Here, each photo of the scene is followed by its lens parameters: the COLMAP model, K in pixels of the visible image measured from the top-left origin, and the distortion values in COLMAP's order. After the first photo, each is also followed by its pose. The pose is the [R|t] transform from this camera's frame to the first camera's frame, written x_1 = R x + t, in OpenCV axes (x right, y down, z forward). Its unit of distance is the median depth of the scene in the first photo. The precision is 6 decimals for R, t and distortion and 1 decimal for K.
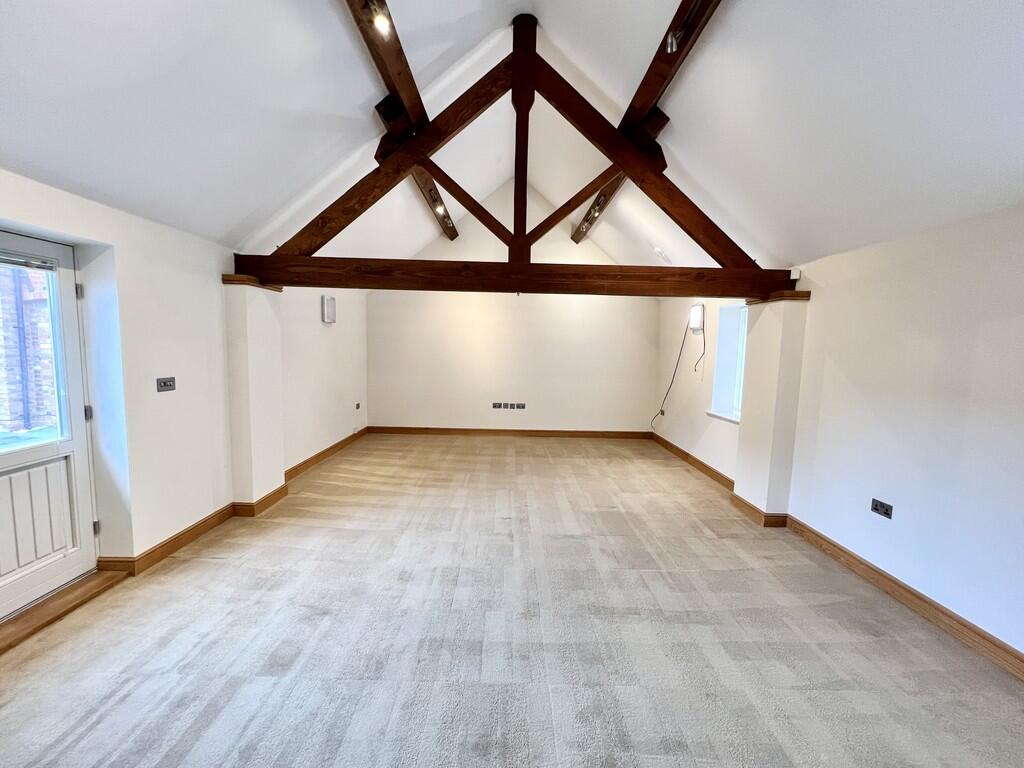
lens RADIAL K [[415.1, 0, 512.0], [0, 415.1, 384.0], [0, 0, 1]] dist [-0.003140, -0.000190]
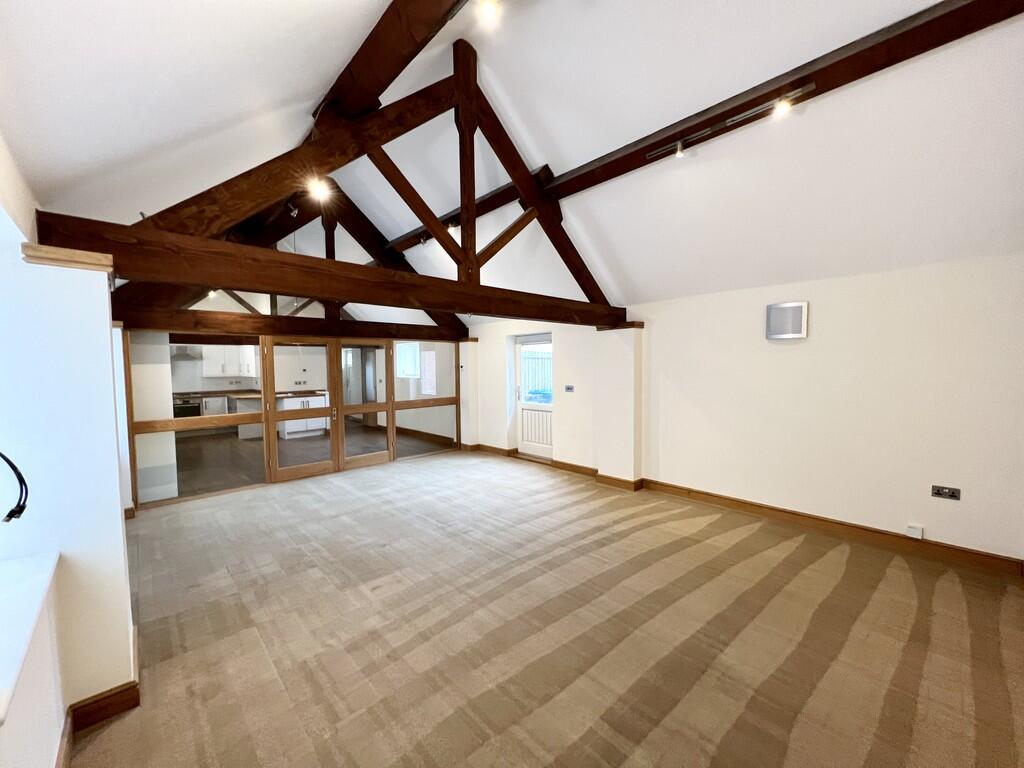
lens RADIAL K [[415.1, 0, 512.0], [0, 415.1, 384.0], [0, 0, 1]] dist [-0.003140, -0.000190]
pose [[0.735899, -0.059448, 0.674477, -0.596140], [0.094926, 0.995358, -0.015840, -0.028242], [-0.670405, 0.075682, 0.738126, 0.225336]]
